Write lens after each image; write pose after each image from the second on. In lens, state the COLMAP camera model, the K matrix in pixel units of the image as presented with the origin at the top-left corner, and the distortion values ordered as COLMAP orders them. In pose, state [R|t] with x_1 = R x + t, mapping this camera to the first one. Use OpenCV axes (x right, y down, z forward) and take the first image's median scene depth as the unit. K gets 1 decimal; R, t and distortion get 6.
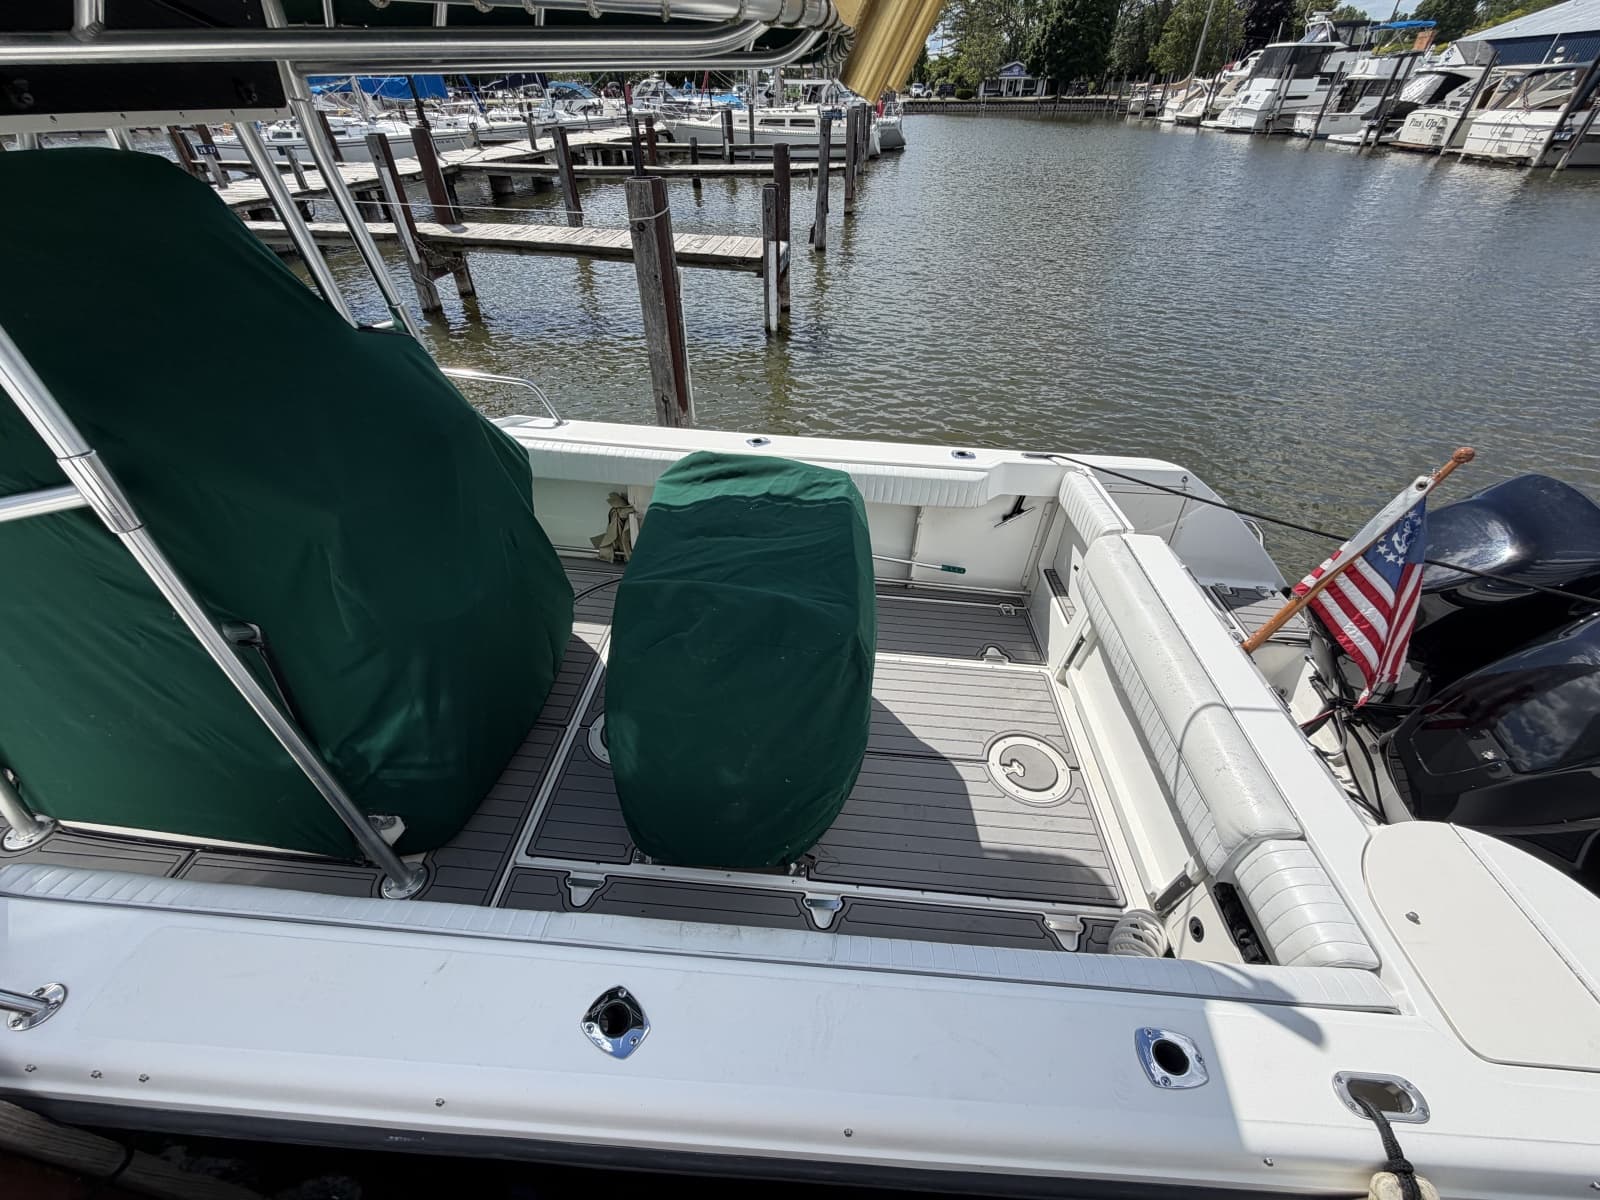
lens RADIAL K [[637.2, 0, 805.4], [0, 637.2, 604.6], [0, 0, 1]] dist [-0.001401, 0.000172]
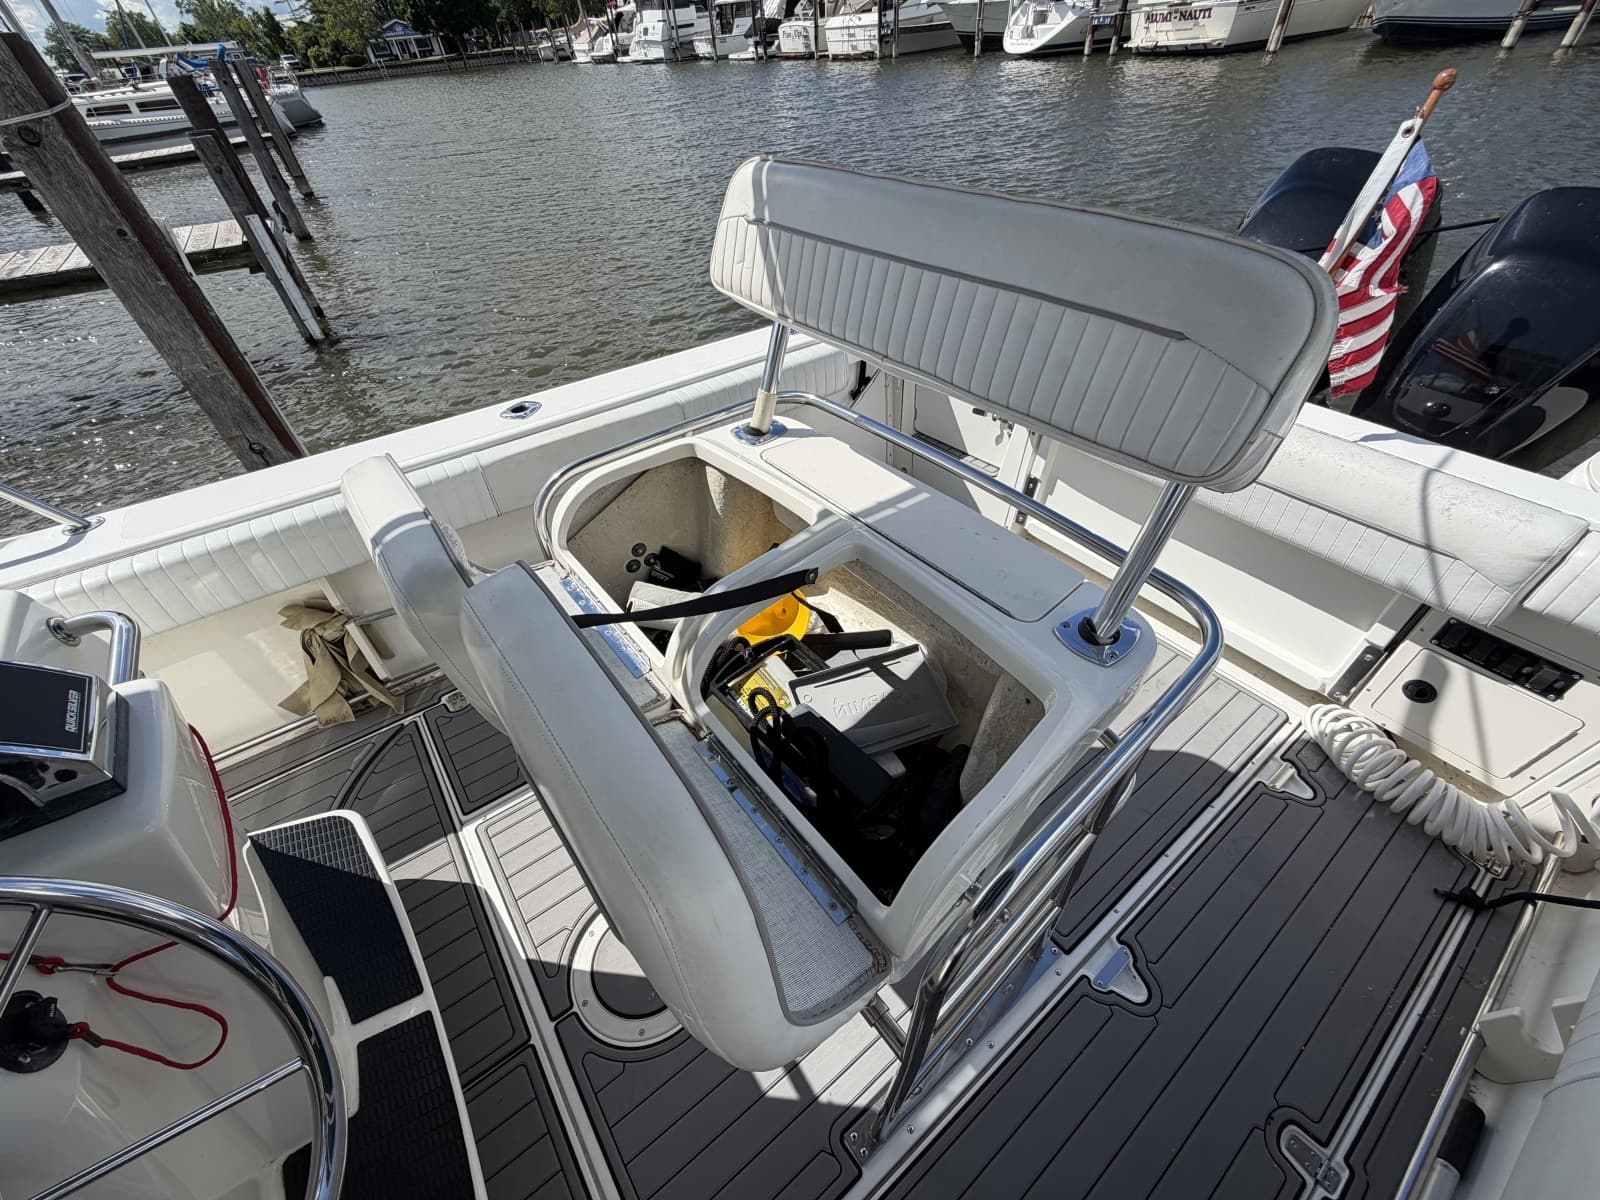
lens RADIAL K [[637.2, 0, 790.2], [0, 637.2, 603.2], [0, 0, 1]] dist [-0.001401, 0.000172]
pose [[0.774236, -0.468567, 0.425444, -0.028522], [0.452112, 0.879882, 0.146299, -0.009402], [-0.442892, 0.079078, 0.893081, 0.047062]]
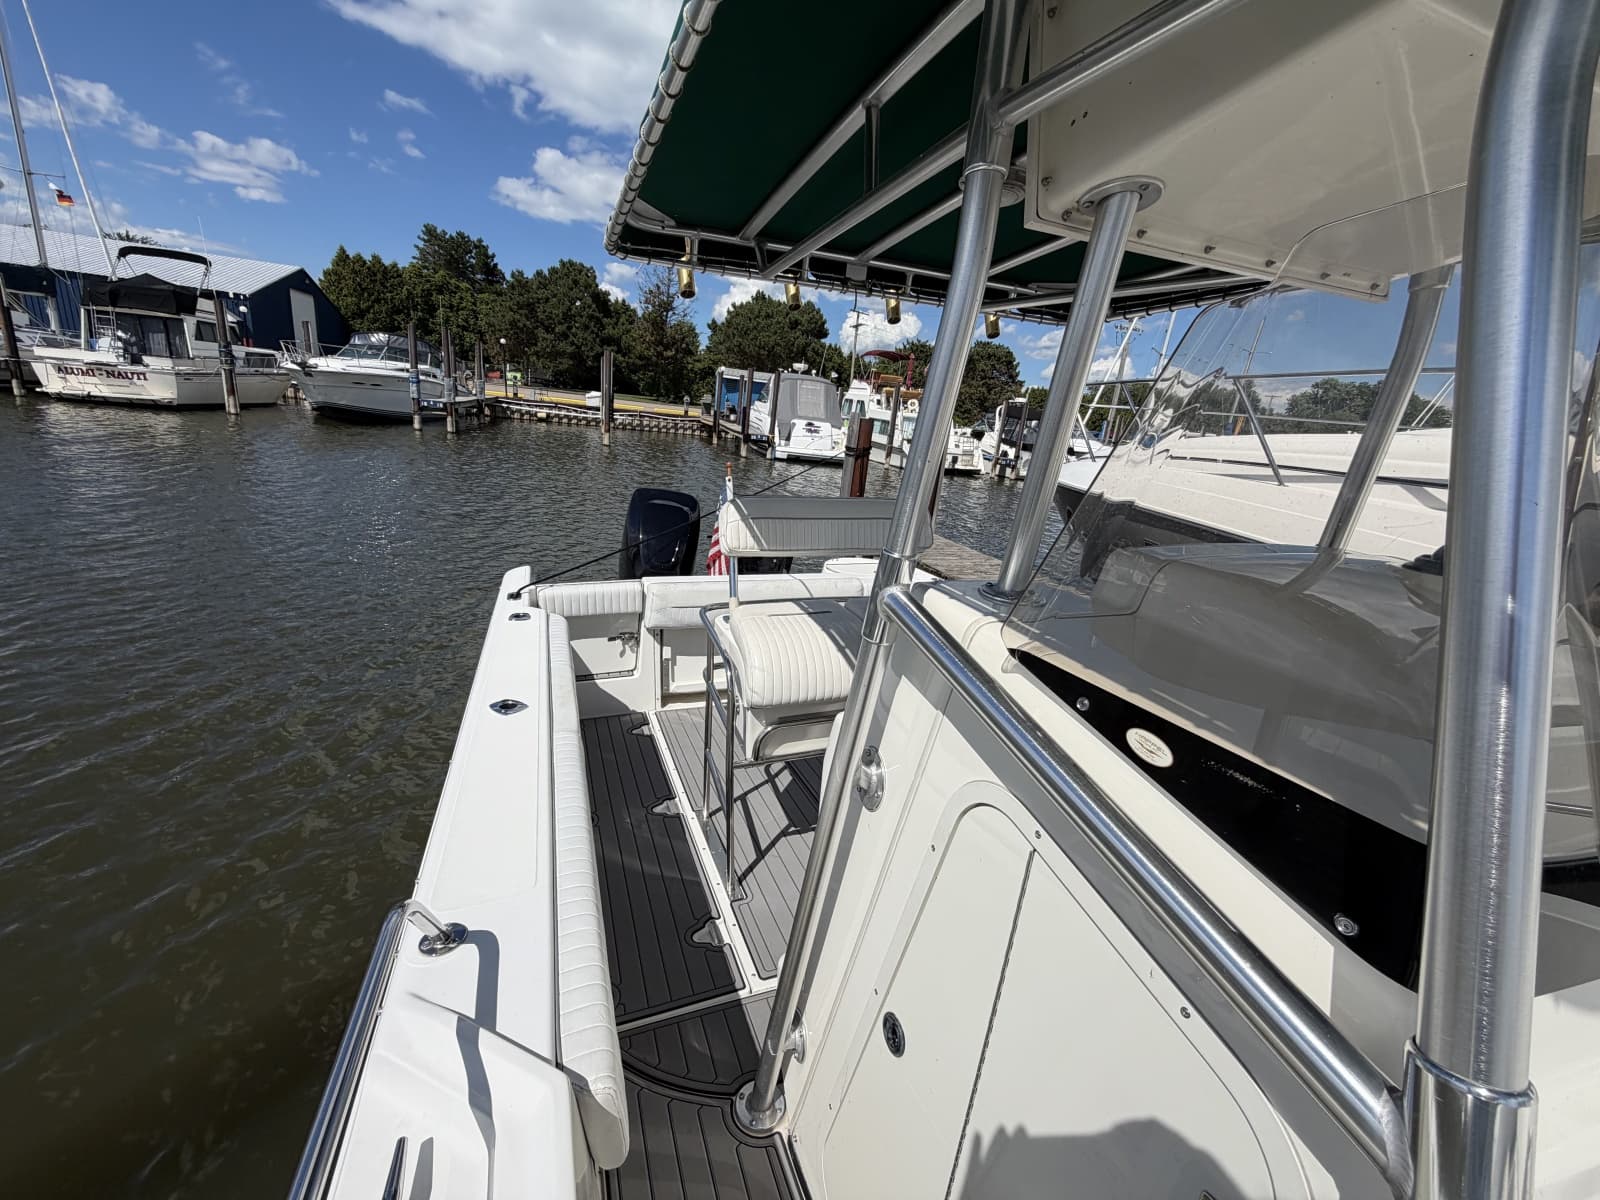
lens RADIAL K [[637.2, 0, 796.9], [0, 637.2, 597.5], [0, 0, 1]] dist [-0.001401, 0.000172]
pose [[-0.401995, -0.291998, 0.867835, -0.100409], [0.491025, 0.731235, 0.473487, -0.069094], [-0.772849, 0.616468, -0.150575, 0.109871]]
